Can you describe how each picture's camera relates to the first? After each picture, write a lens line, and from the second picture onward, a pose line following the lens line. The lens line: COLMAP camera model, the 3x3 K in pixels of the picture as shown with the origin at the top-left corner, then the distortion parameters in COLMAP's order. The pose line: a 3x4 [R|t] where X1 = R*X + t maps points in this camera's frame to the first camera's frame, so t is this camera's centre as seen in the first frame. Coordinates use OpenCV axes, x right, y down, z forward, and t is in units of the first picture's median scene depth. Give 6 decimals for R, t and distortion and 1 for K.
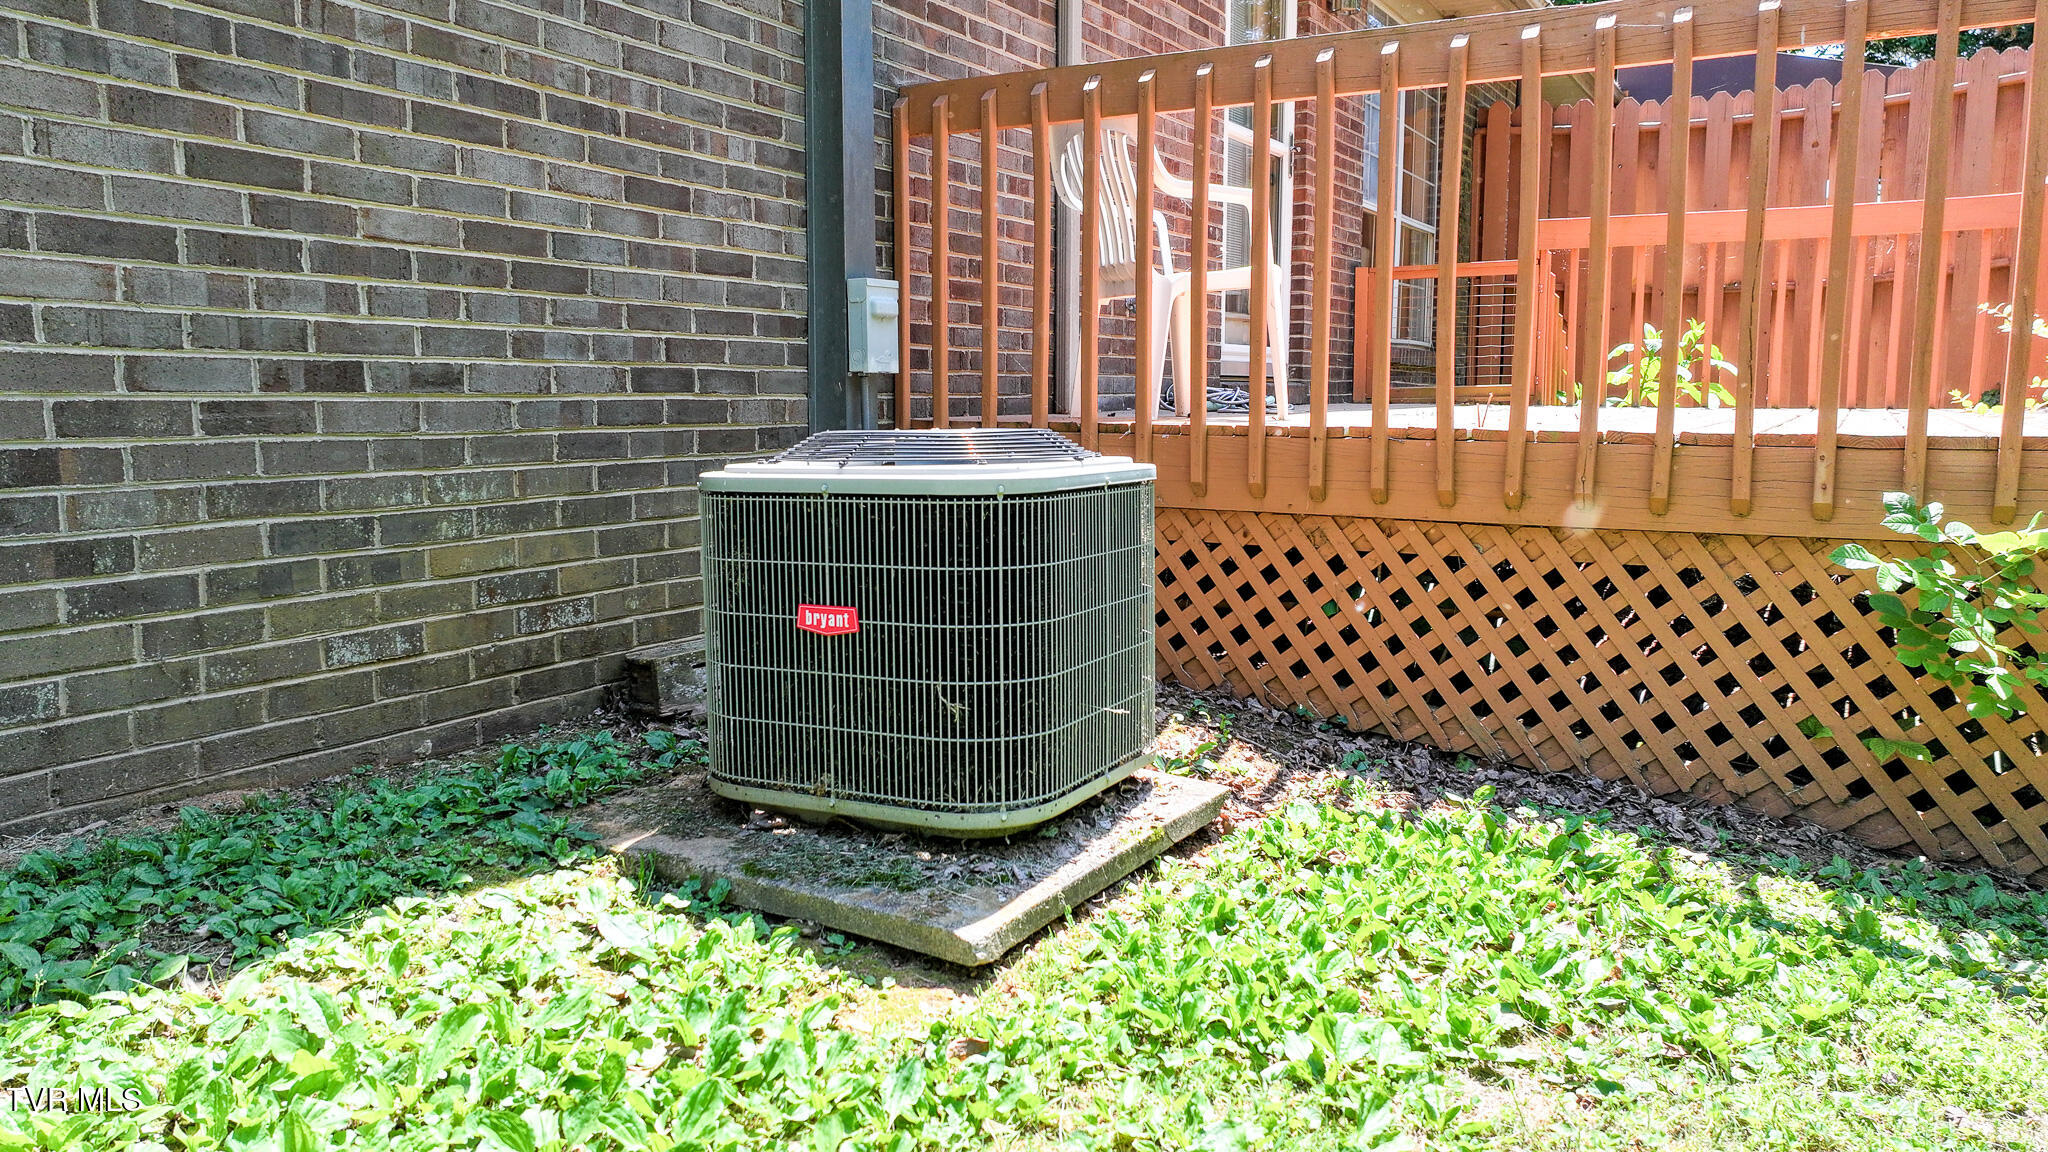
lens RADIAL K [[1440.7, 0, 1039.1], [0, 1440.7, 580.4], [0, 0, 1]] dist [-0.011646, 0.015376]
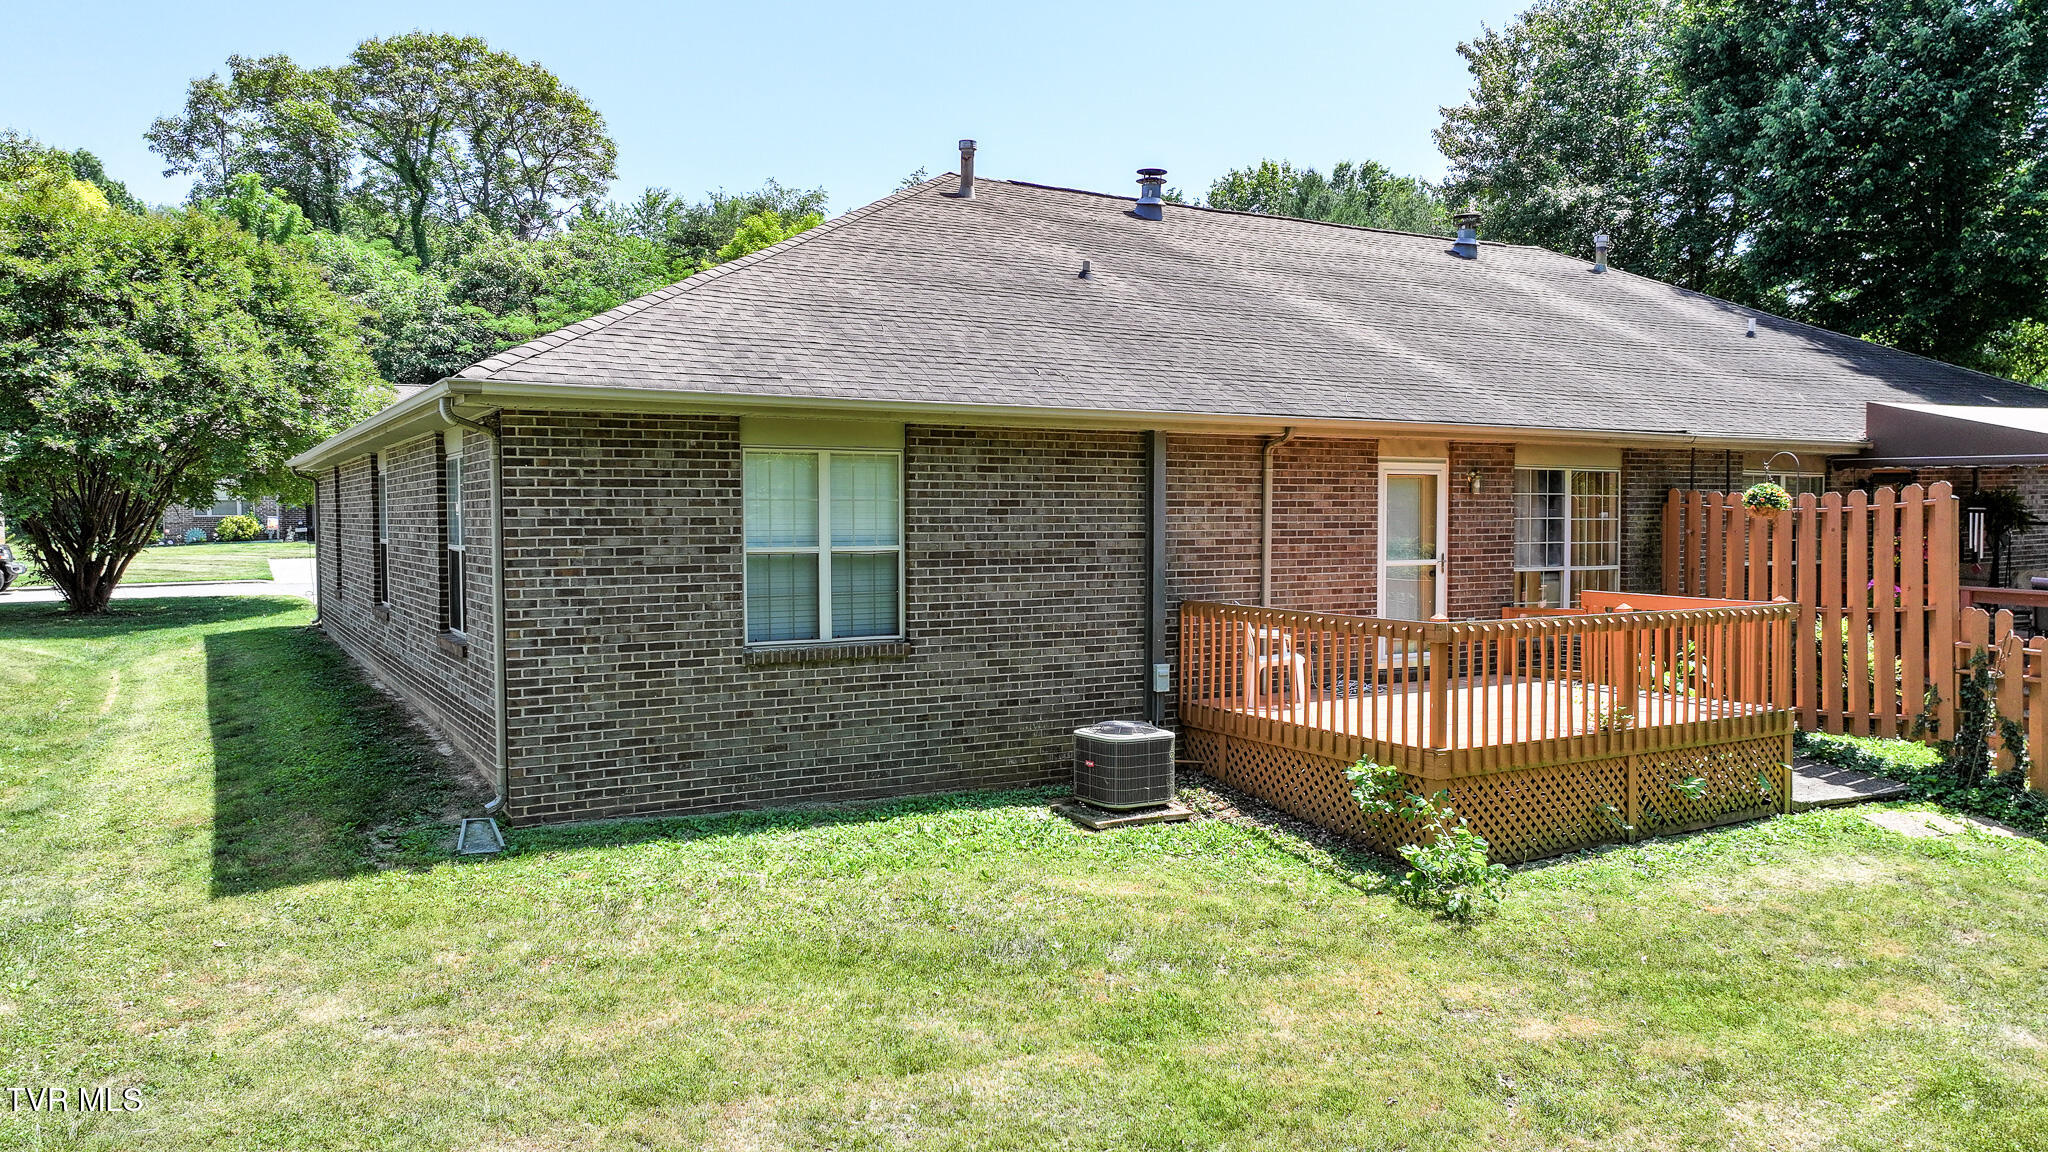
lens RADIAL K [[1440.7, 0, 1023.8], [0, 1440.7, 566.9], [0, 0, 1]] dist [-0.011646, 0.015376]
pose [[0.862508, 0.019415, -0.505670, 1.802660], [-0.064700, 0.995294, -0.072142, -0.230558], [0.501890, 0.094940, 0.859705, -2.895045]]
